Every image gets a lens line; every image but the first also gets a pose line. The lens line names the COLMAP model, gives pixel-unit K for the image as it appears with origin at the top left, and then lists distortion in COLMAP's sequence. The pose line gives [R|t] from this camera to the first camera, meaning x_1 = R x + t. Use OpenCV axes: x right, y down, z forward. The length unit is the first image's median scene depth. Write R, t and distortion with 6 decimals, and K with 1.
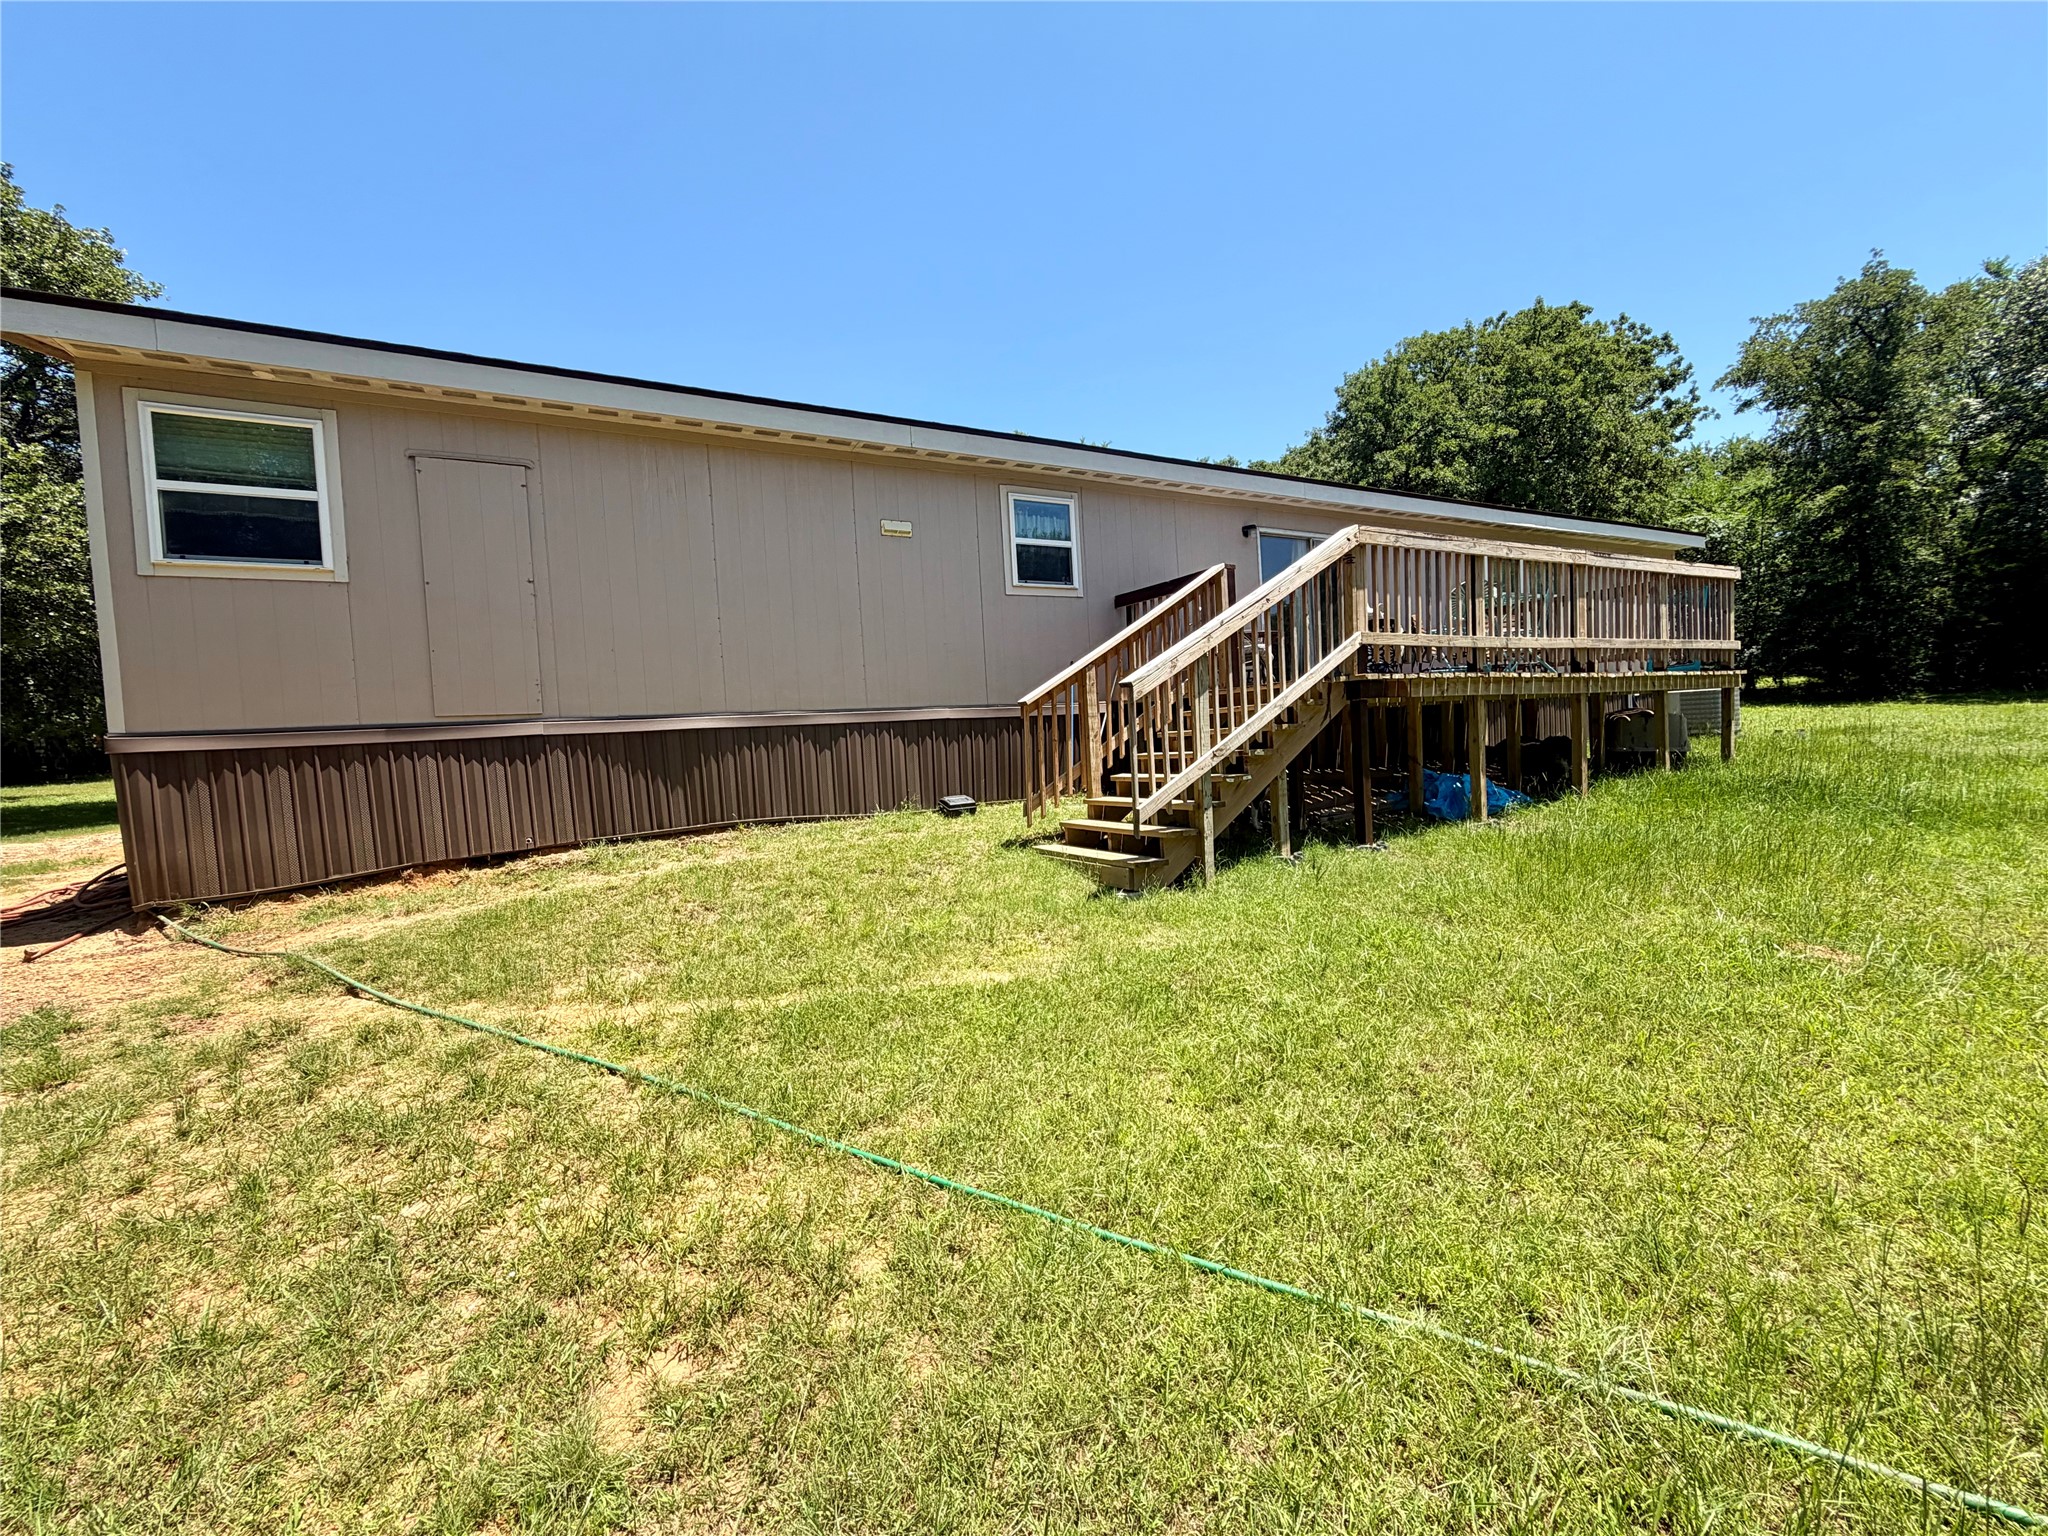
lens RADIAL K [[819.0, 0, 1015.7], [0, 819.0, 771.6], [0, 0, 1]] dist [-0.000034, 0.000042]
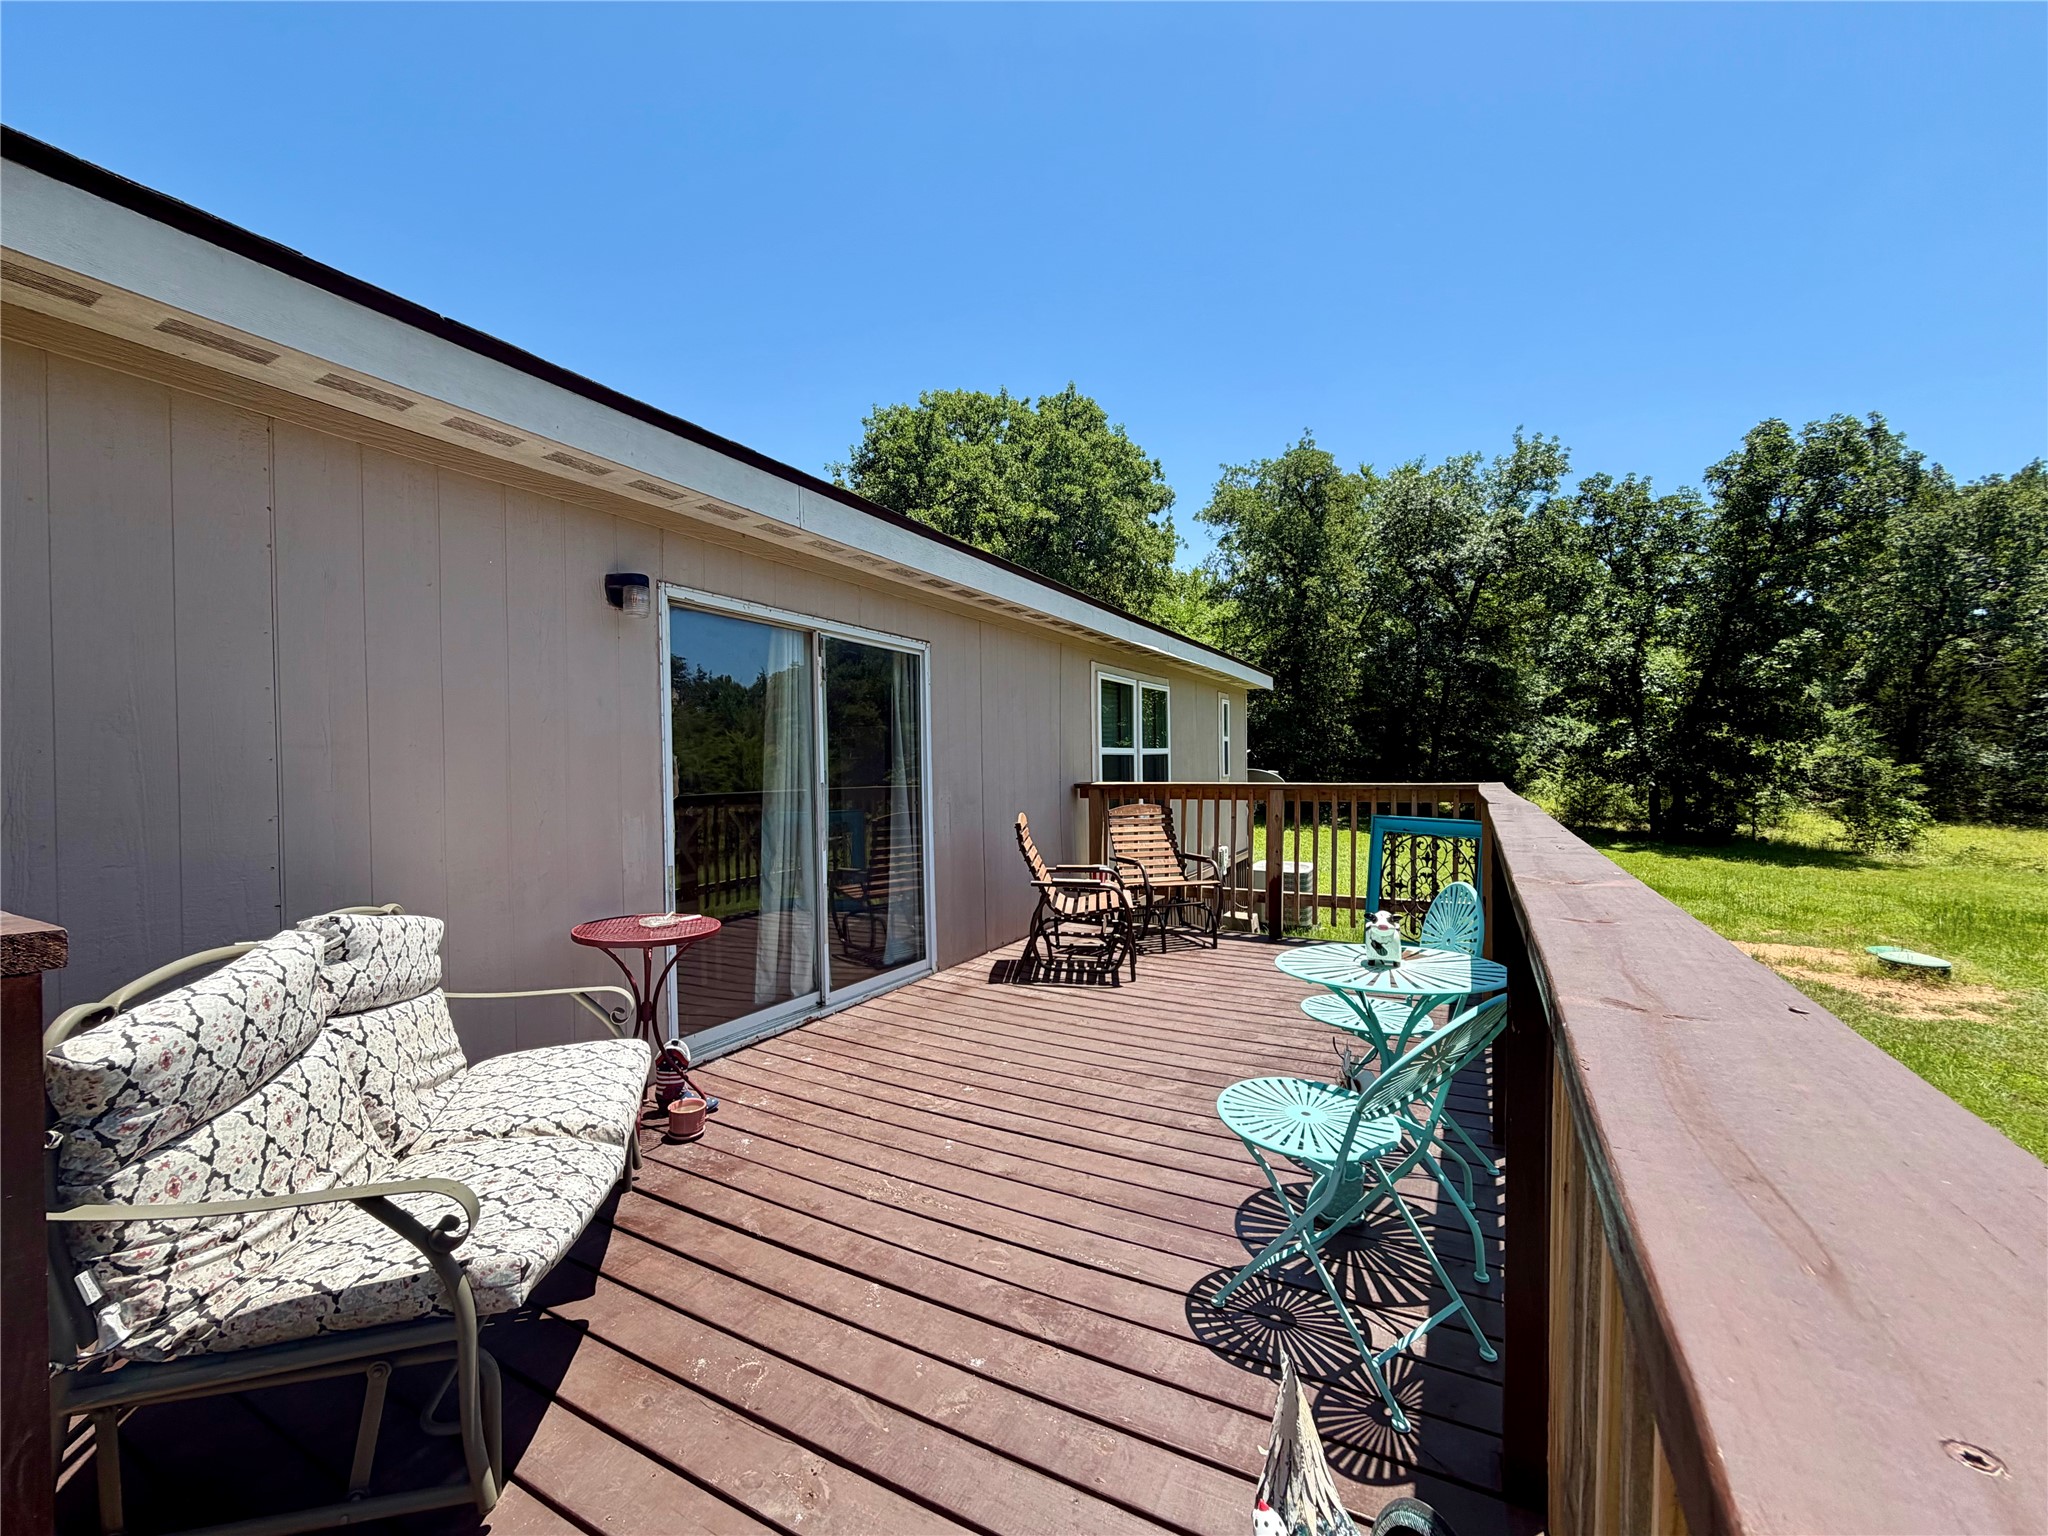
lens RADIAL K [[819.0, 0, 1015.7], [0, 819.0, 771.6], [0, 0, 1]] dist [-0.000034, 0.000042]
pose [[0.840204, 0.041597, 0.540672, 0.101239], [-0.014447, 0.998417, -0.054365, -0.086394], [-0.542077, 0.037866, 0.839475, 0.270521]]
